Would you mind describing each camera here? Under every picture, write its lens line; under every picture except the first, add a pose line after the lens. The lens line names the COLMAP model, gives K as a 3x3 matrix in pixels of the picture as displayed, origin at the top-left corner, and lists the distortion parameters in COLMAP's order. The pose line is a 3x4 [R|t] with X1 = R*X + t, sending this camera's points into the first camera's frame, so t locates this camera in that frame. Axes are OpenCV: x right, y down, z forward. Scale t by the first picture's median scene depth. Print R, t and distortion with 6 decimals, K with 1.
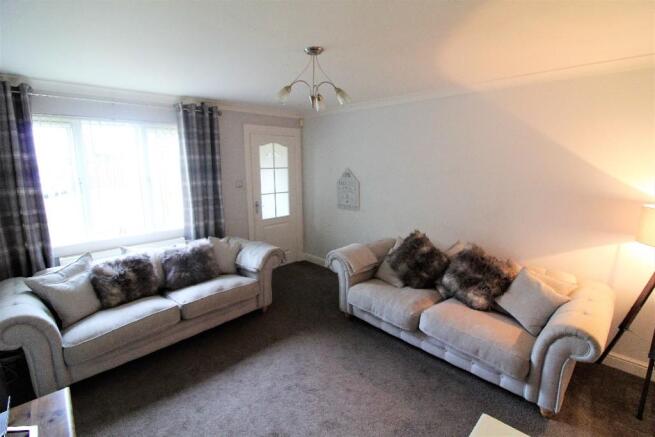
lens RADIAL K [[305.4, 0, 333.4], [0, 305.4, 216.7], [0, 0, 1]] dist [0.000429, -0.000974]
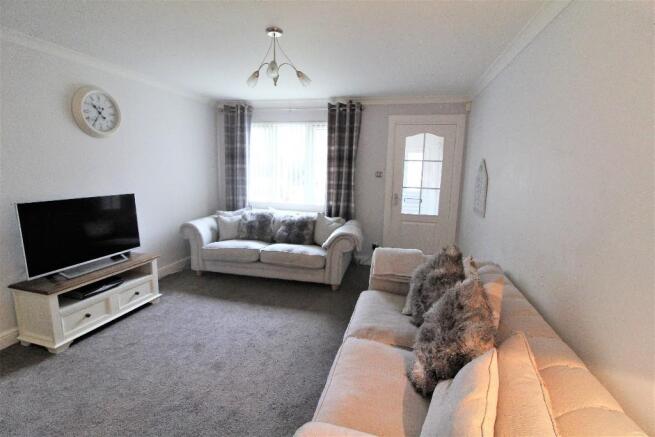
lens RADIAL K [[305.4, 0, 333.5], [0, 305.4, 218.7], [0, 0, 1]] dist [0.000429, -0.000974]
pose [[0.518670, 0.159050, -0.840050, 0.573192], [-0.179224, 0.980940, 0.075067, -0.009936], [0.835979, 0.111622, 0.537290, 0.366106]]
